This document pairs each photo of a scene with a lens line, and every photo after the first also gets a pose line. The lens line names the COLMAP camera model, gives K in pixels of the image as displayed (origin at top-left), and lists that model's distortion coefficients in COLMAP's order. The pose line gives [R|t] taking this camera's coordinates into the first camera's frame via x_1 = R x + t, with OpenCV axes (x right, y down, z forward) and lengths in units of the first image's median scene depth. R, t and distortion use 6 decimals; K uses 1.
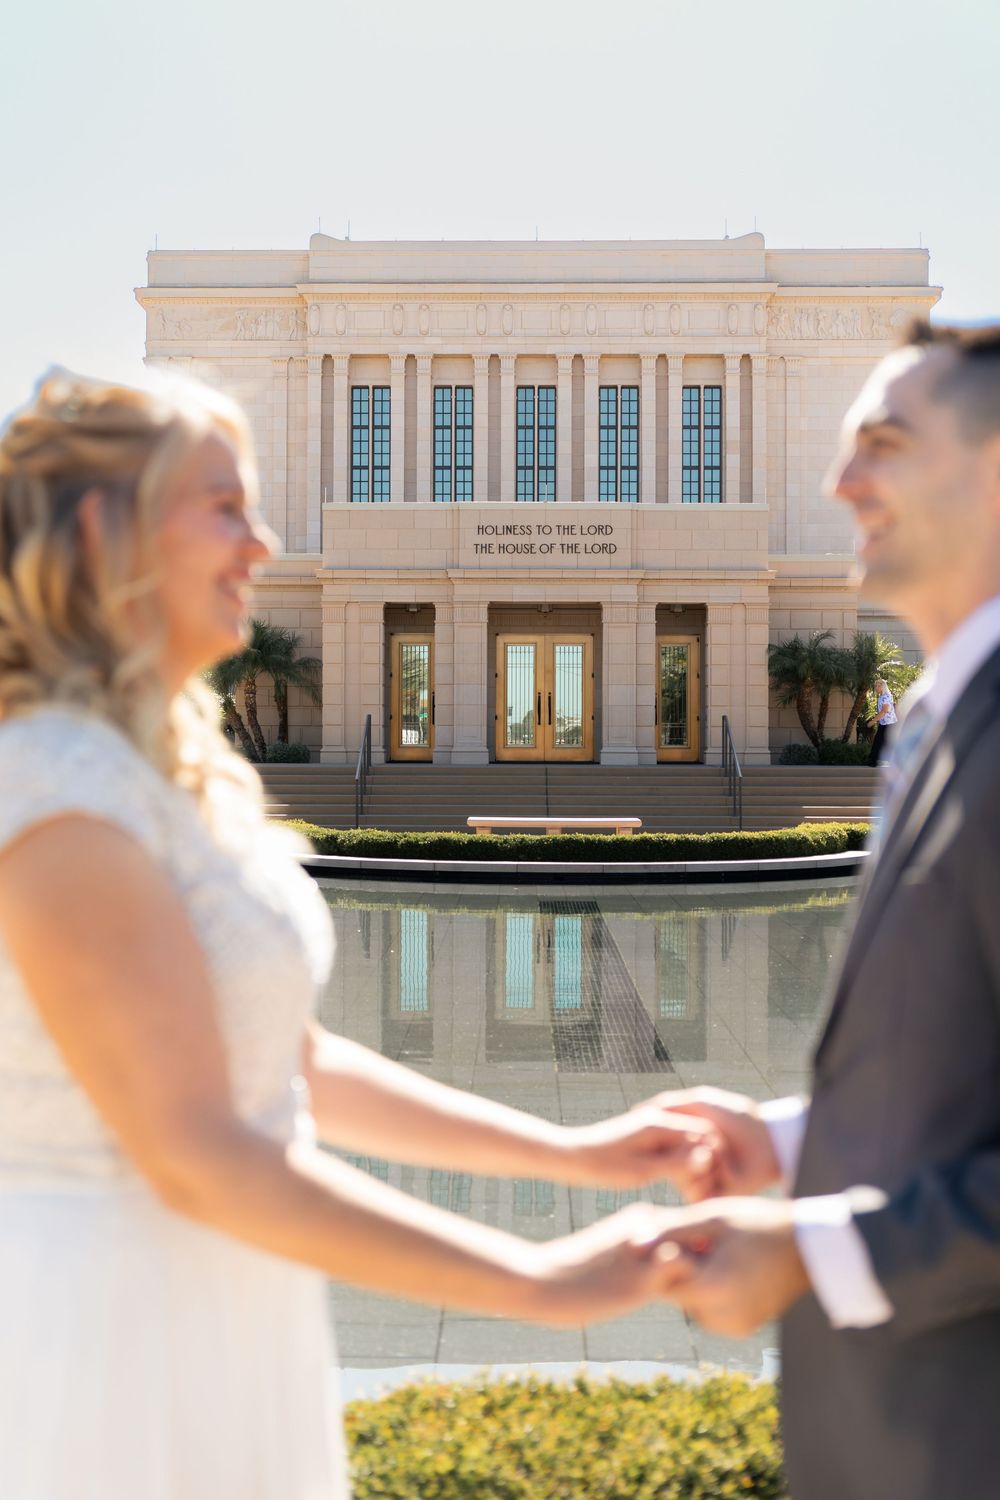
lens RADIAL K [[1884.5, 0, 500.0], [0, 1884.5, 750.0], [0, 0, 1]] dist [0.000229, -0.000160]
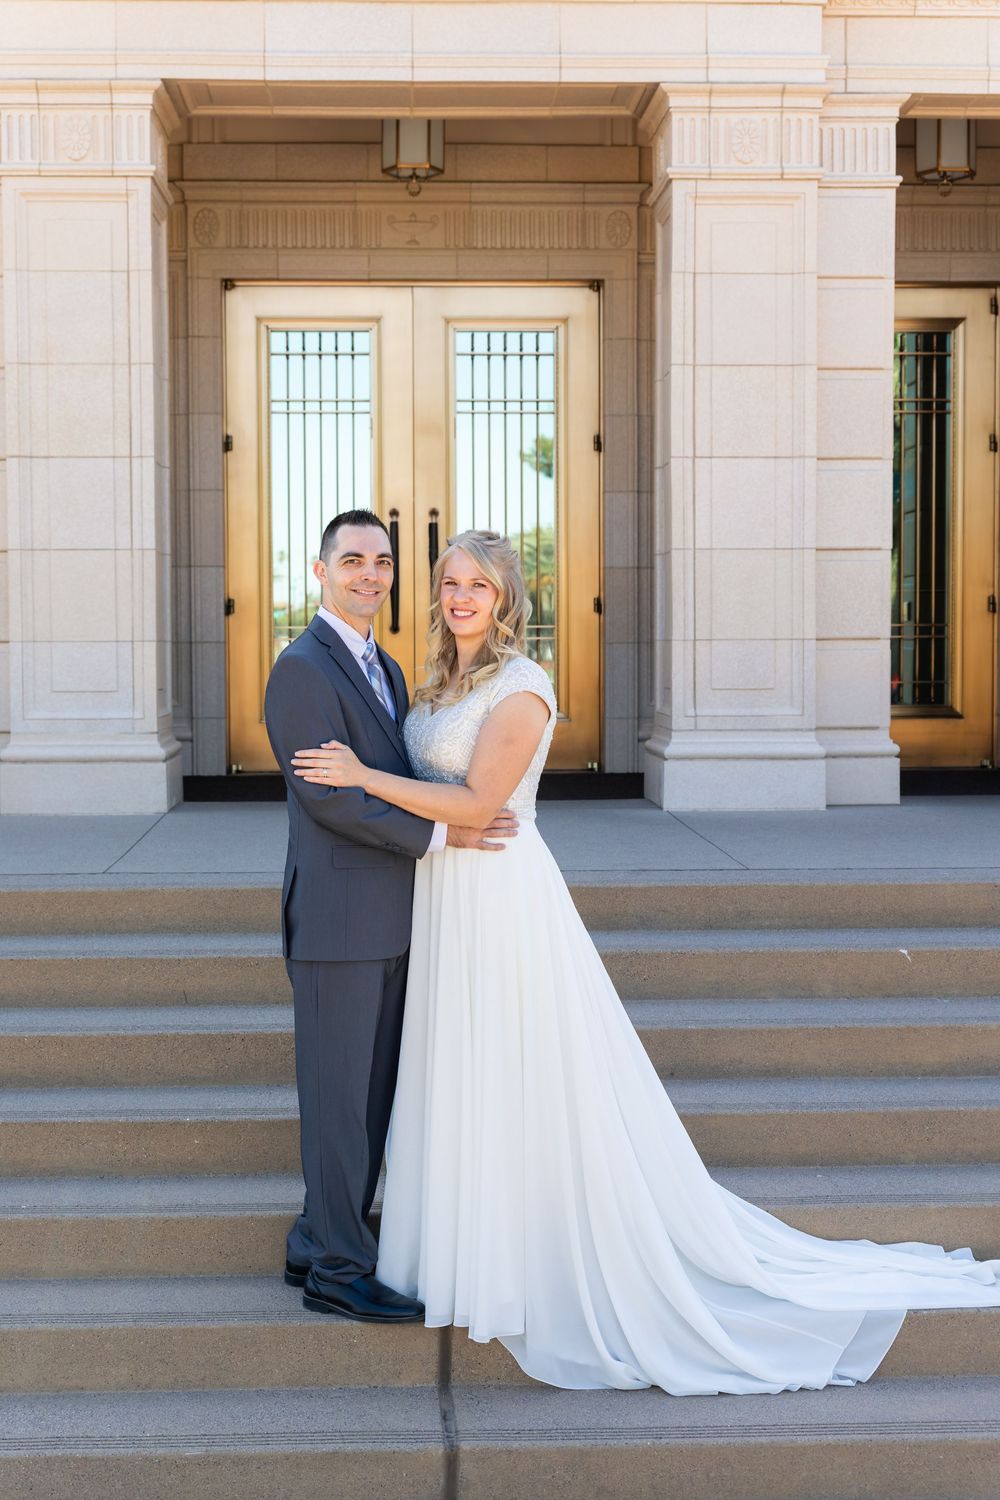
lens RADIAL K [[2066.2, 0, 500.0], [0, 2066.2, 750.0], [0, 0, 1]] dist [0.001293, -0.000674]
pose [[0.997816, -0.010050, 0.065283, 0.016638], [0.006762, 0.998707, 0.050385, -0.011624], [-0.065705, -0.049834, 0.996594, 0.715383]]
